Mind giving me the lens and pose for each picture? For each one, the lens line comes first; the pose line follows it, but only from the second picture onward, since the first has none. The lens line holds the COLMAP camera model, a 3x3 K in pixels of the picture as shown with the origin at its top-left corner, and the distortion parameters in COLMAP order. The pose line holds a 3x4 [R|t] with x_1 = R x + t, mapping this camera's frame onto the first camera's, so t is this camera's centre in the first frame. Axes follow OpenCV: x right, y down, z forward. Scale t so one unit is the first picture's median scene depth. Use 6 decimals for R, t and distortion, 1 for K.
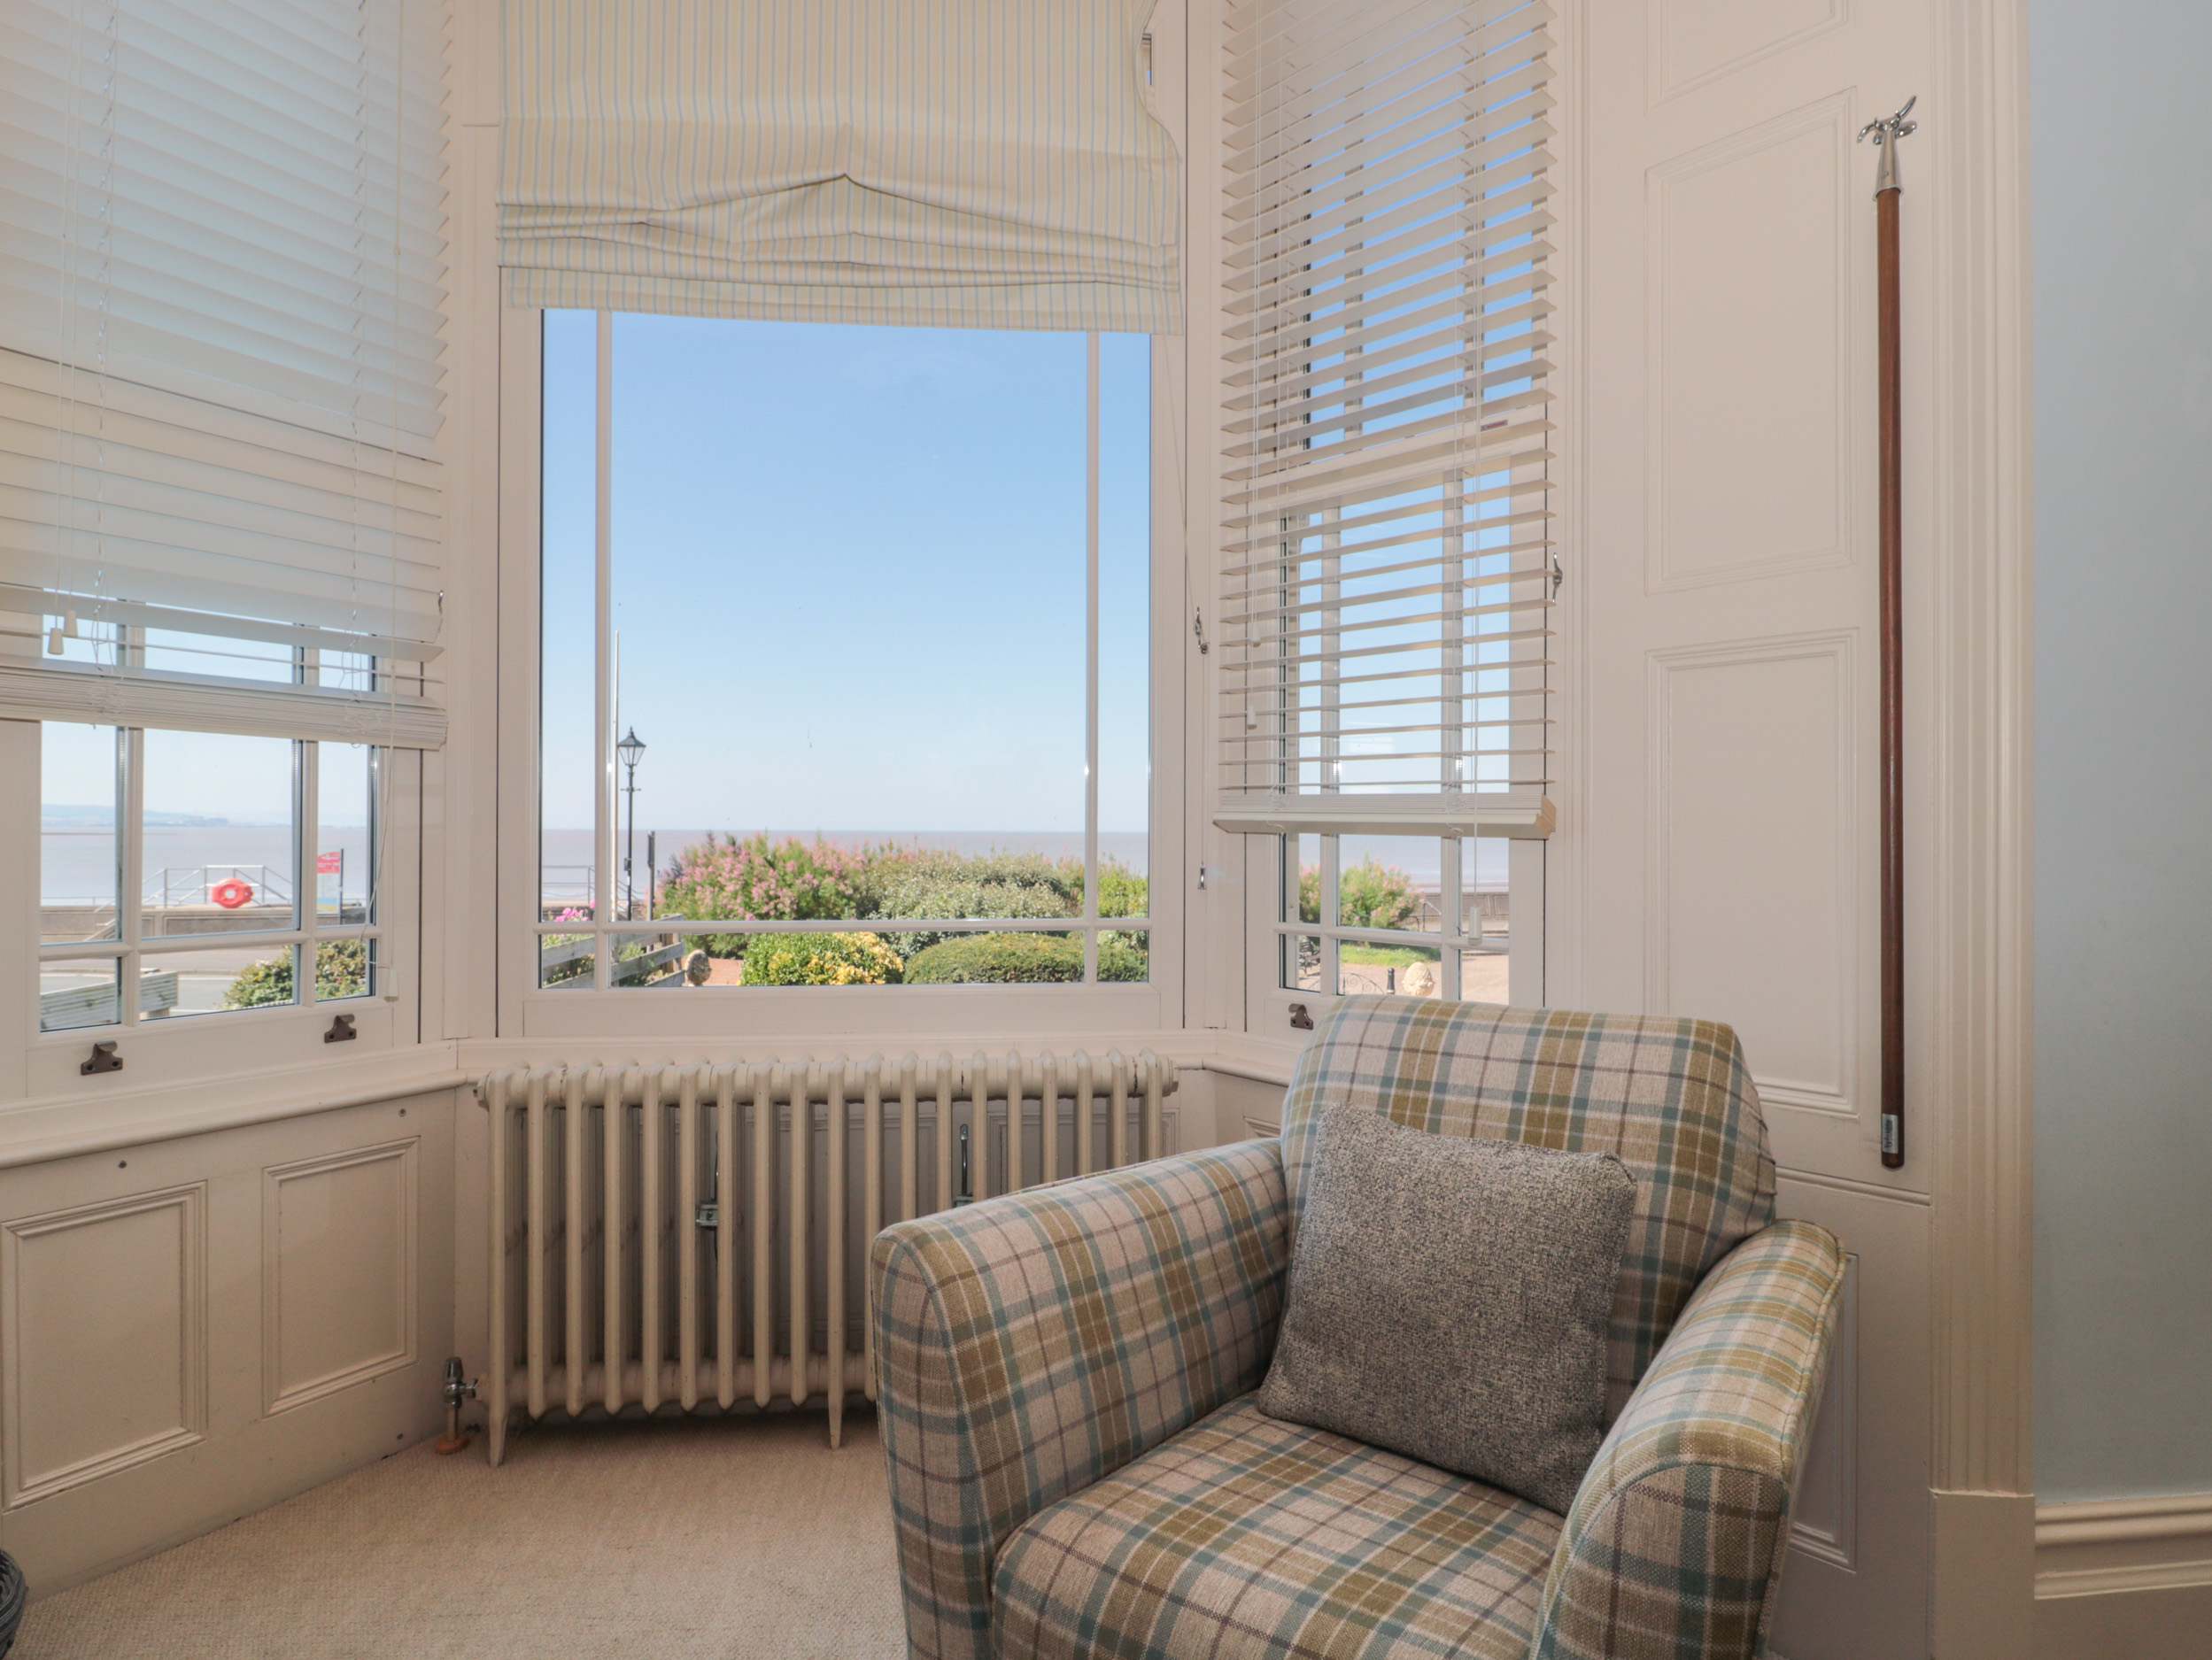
lens RADIAL K [[1254.8, 0, 1100.4], [0, 1254.8, 815.9], [0, 0, 1]] dist [-0.002383, -0.000407]
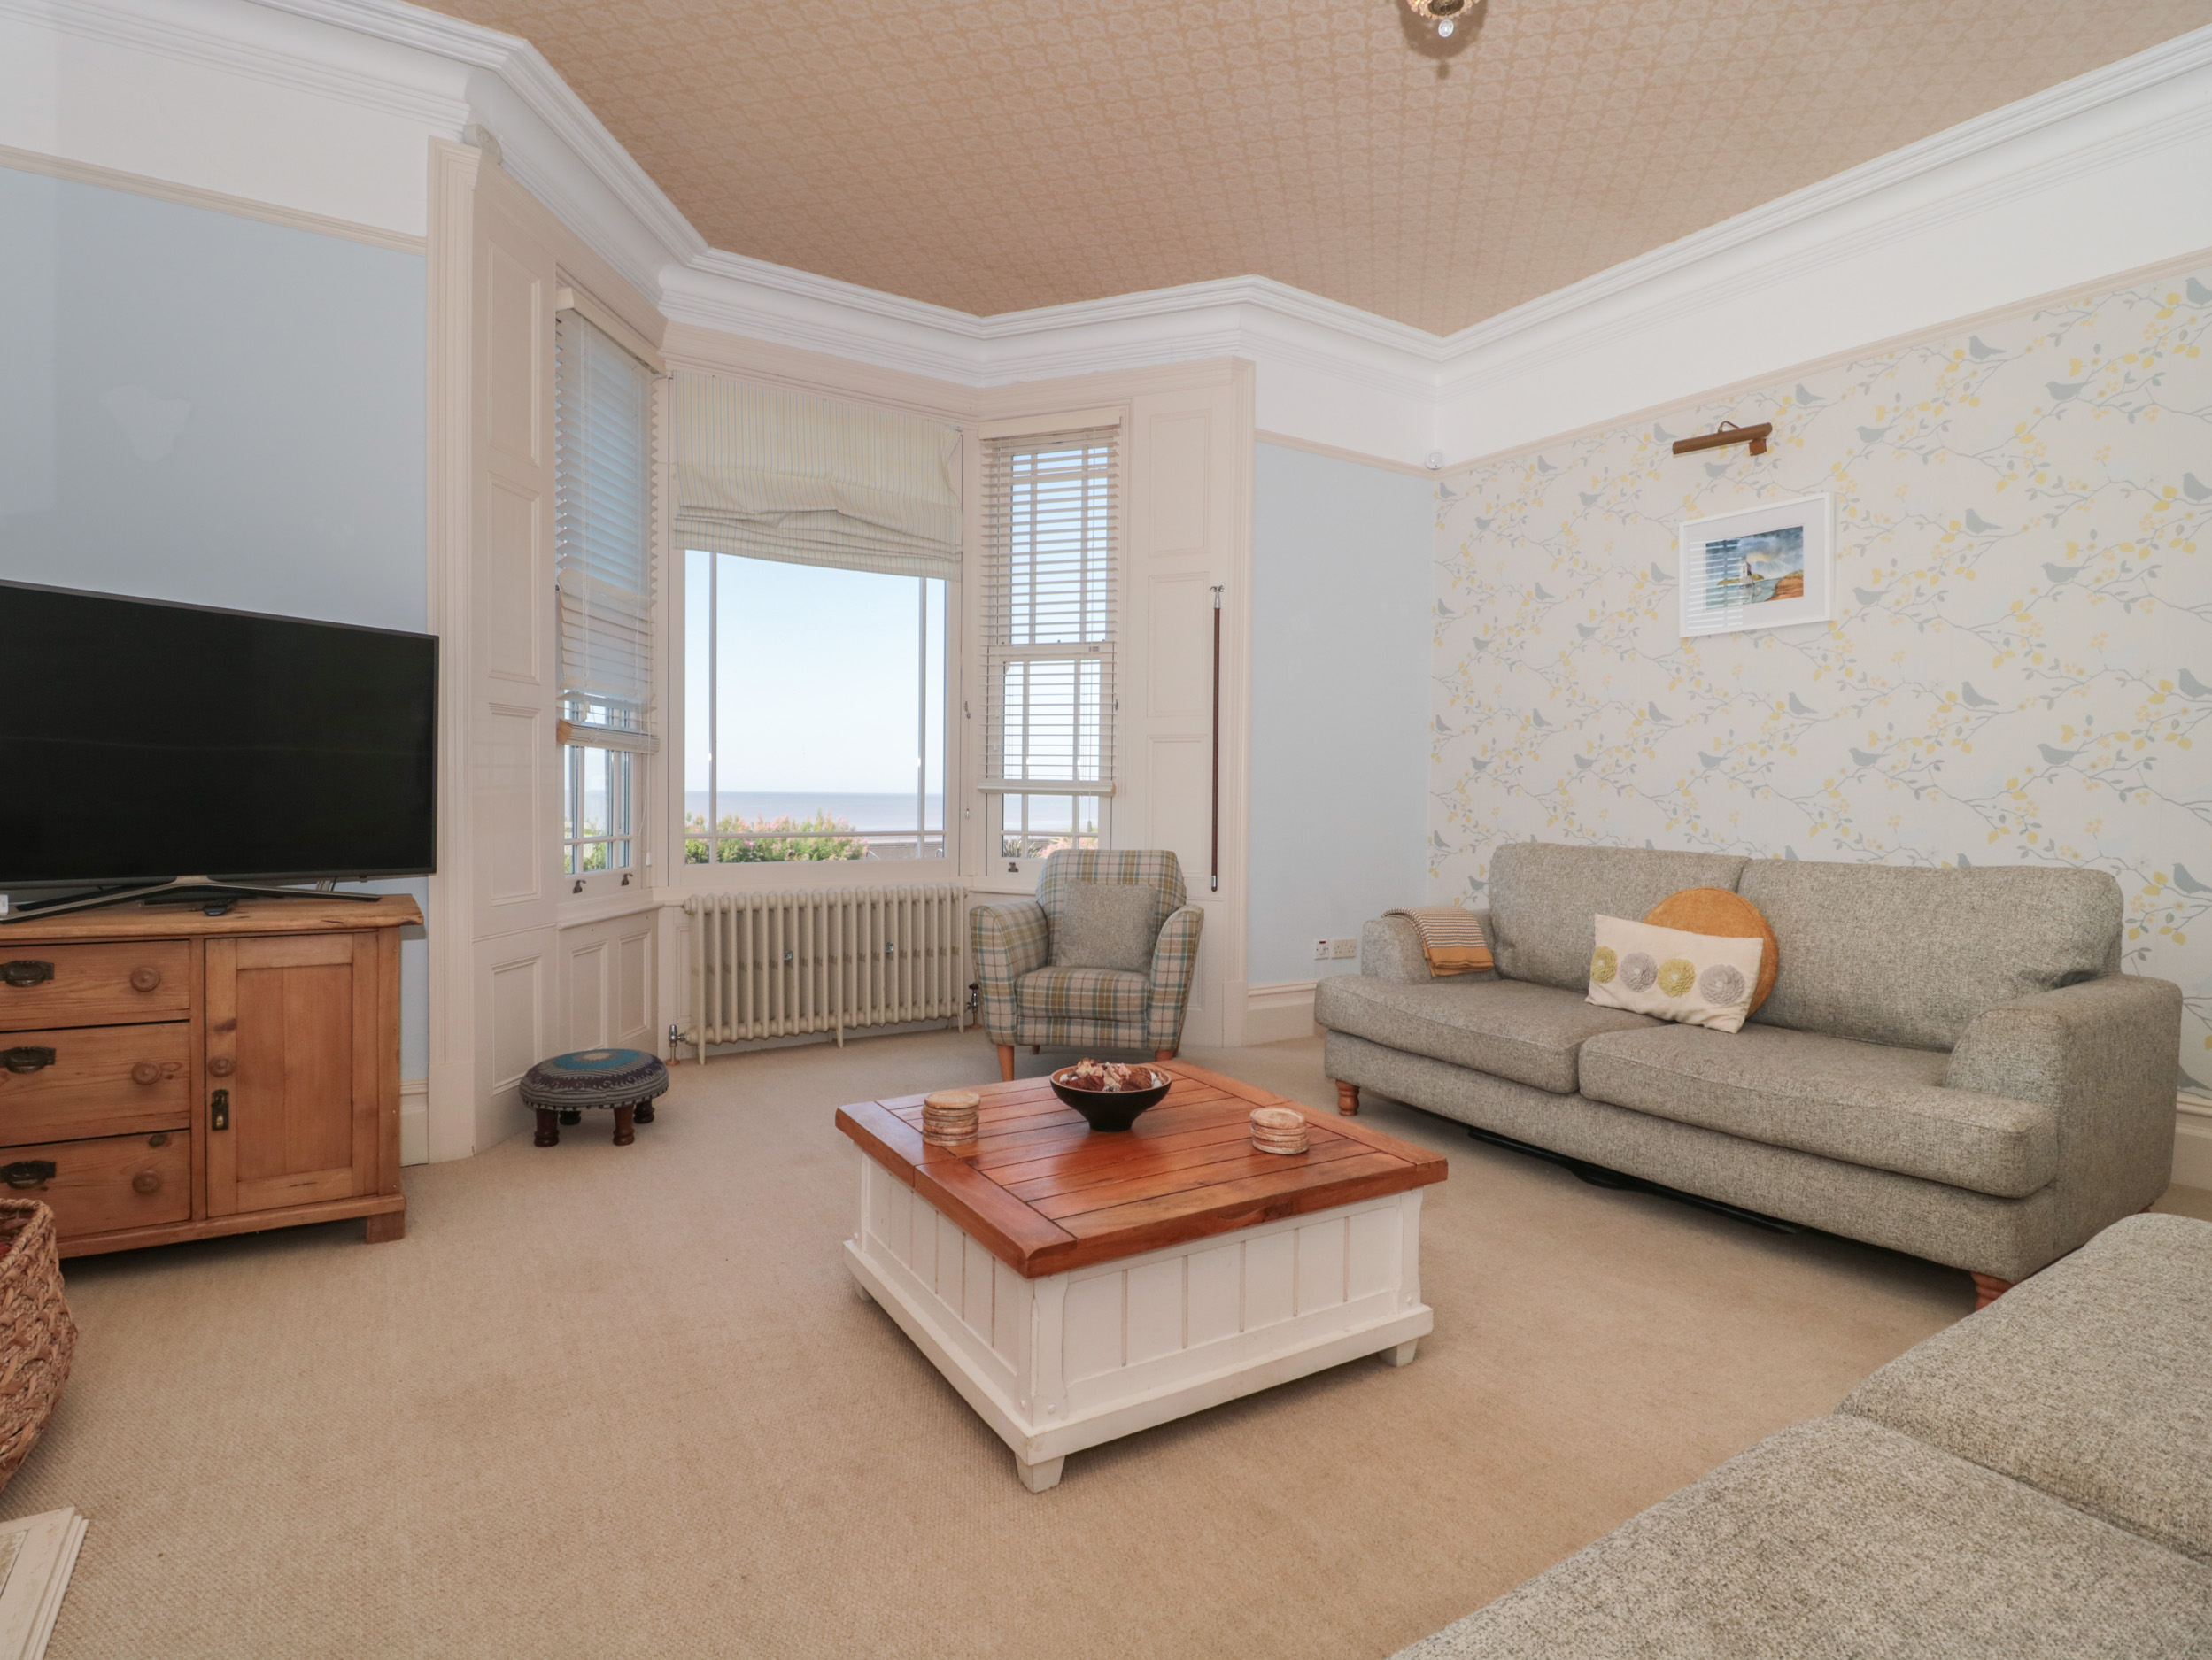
lens RADIAL K [[1153.3, 0, 1109.2], [0, 1153.3, 821.4], [0, 0, 1]] dist [0.001994, -0.016425]
pose [[0.884793, -0.006221, 0.465942, -0.335742], [-0.012143, 0.999263, 0.036402, -0.008212], [-0.465825, -0.037866, 0.884066, -0.508256]]
